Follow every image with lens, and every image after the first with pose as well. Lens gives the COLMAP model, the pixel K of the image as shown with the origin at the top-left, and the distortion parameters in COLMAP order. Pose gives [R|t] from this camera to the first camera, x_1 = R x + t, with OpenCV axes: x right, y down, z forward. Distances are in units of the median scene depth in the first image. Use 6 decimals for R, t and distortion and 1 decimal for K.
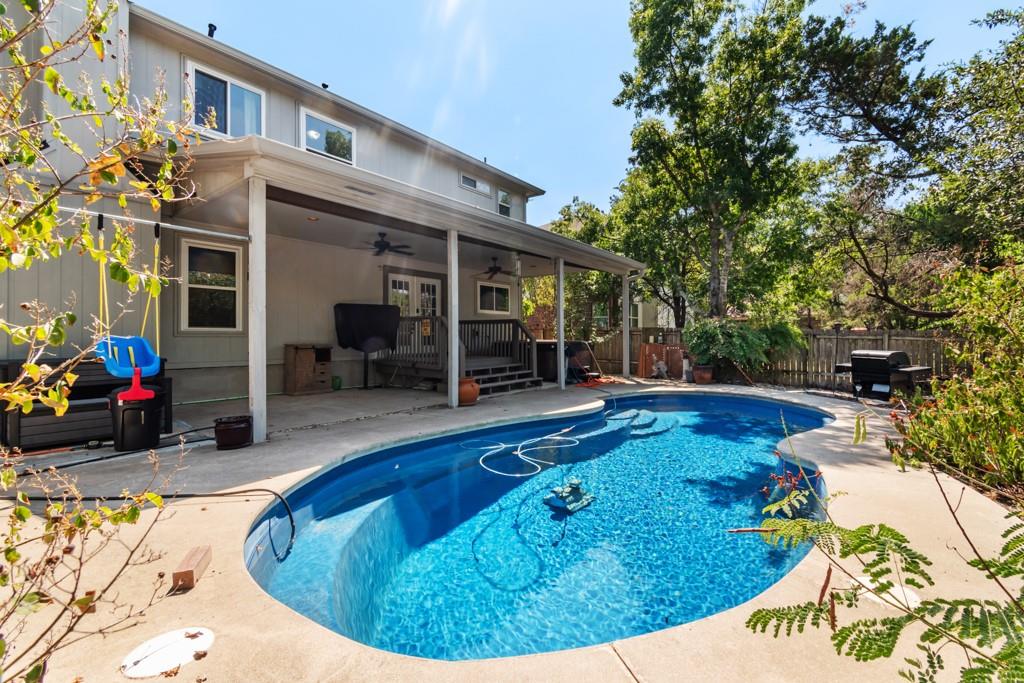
lens RADIAL K [[449.9, 0, 519.8], [0, 449.9, 338.1], [0, 0, 1]] dist [0.000243, -0.000071]
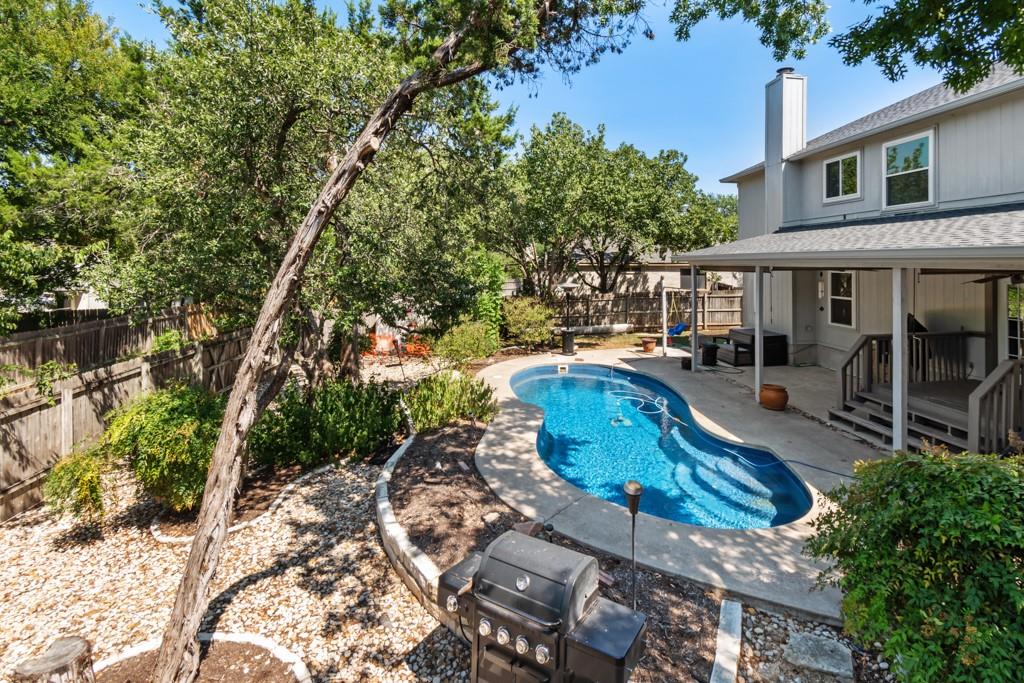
lens RADIAL K [[476.8, 0, 518.7], [0, 476.8, 255.9], [0, 0, 1]] dist [-0.000864, -0.000461]
pose [[-0.734798, -0.004692, -0.678270, 1.123005], [0.002861, 0.999946, -0.010016, -0.222127], [0.678280, -0.009300, -0.734745, 1.337051]]
